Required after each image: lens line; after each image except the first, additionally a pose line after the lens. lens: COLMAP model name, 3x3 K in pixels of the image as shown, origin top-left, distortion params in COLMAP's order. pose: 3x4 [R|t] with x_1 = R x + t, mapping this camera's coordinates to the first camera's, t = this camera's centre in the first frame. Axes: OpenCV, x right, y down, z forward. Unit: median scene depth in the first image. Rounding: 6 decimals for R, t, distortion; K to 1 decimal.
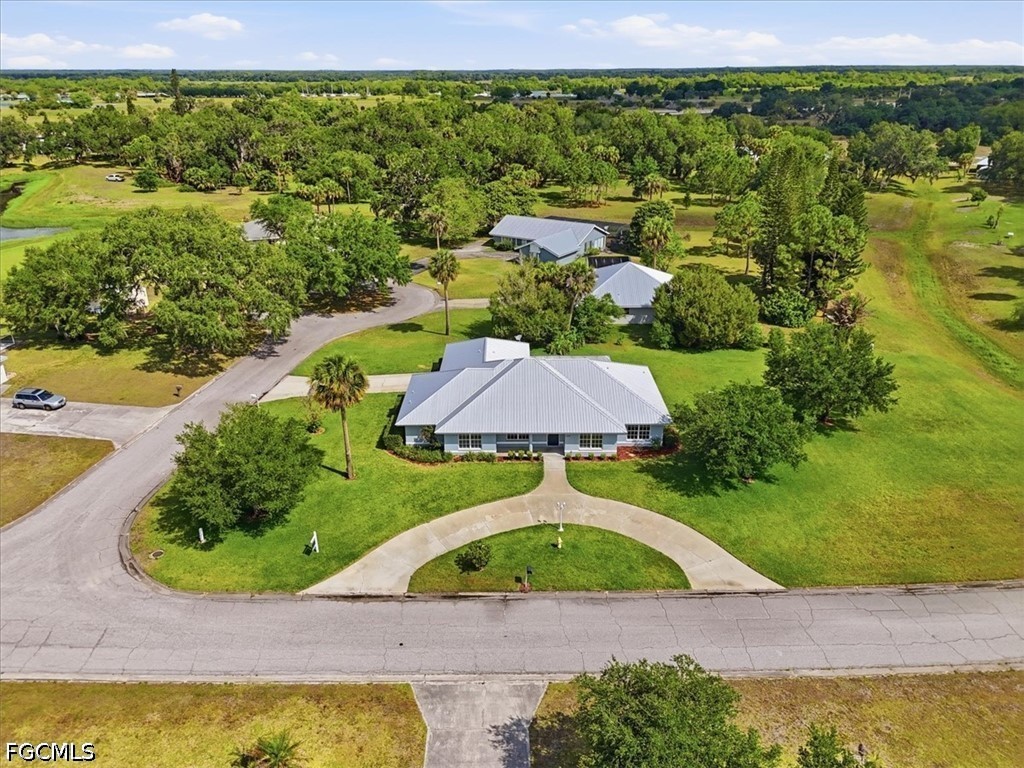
lens RADIAL K [[755.8, 0, 512.0], [0, 755.8, 384.0], [0, 0, 1]] dist [0.078668, -0.085104]
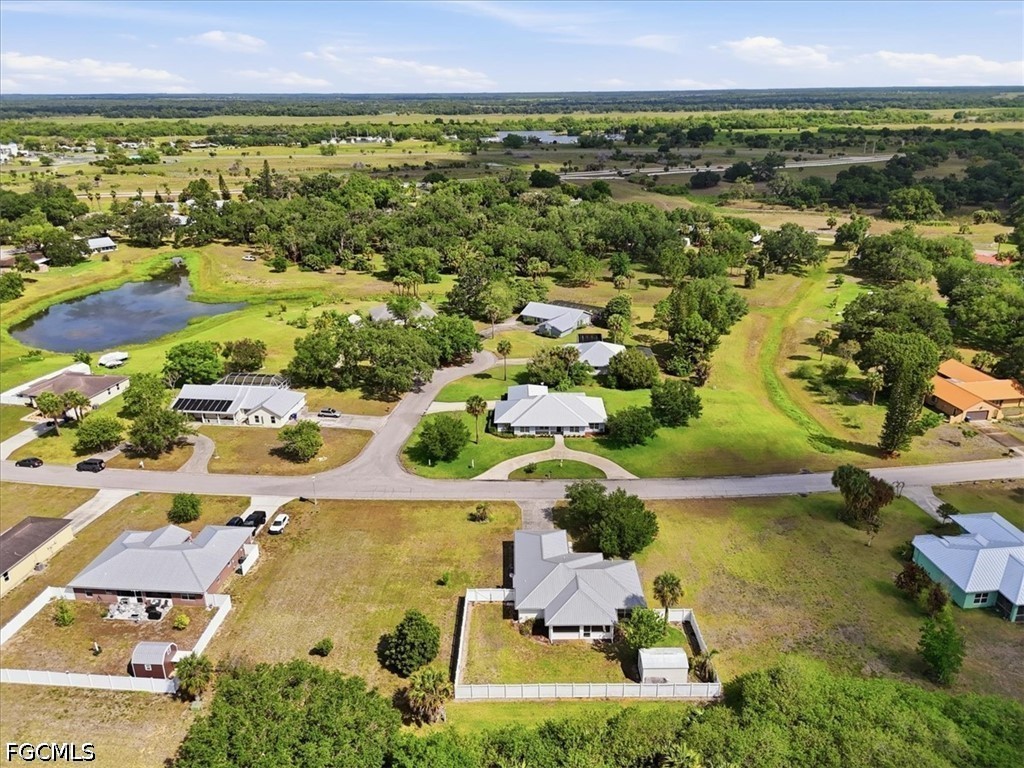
lens RADIAL K [[755.8, 0, 512.0], [0, 755.8, 384.0], [0, 0, 1]] dist [0.078668, -0.085104]
pose [[0.999963, 0.000231, -0.008607, -0.074782], [-0.000433, 0.999727, -0.023371, -0.014300], [0.008600, 0.023374, 0.999690, -1.428302]]
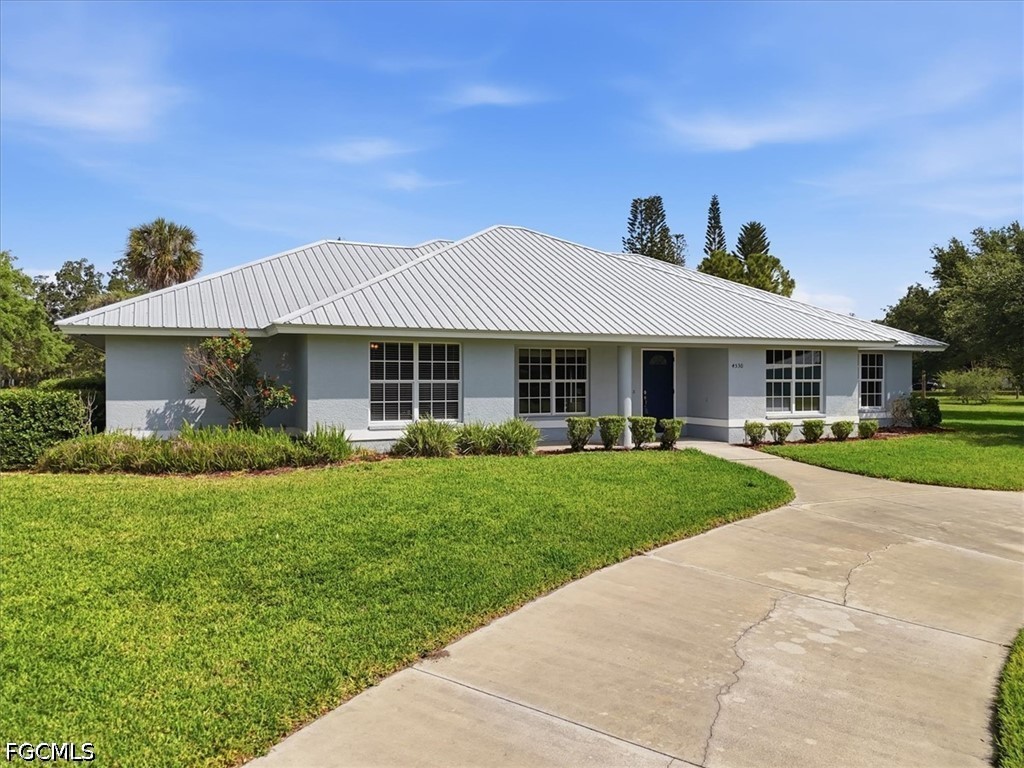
lens RADIAL K [[755.8, 0, 512.0], [0, 755.8, 384.0], [0, 0, 1]] dist [0.078668, -0.085104]
pose [[0.909825, 0.001079, 0.414991, -0.127428], [0.156239, 0.925529, -0.344944, 0.162686], [-0.384458, 0.378676, 0.841900, 0.773103]]
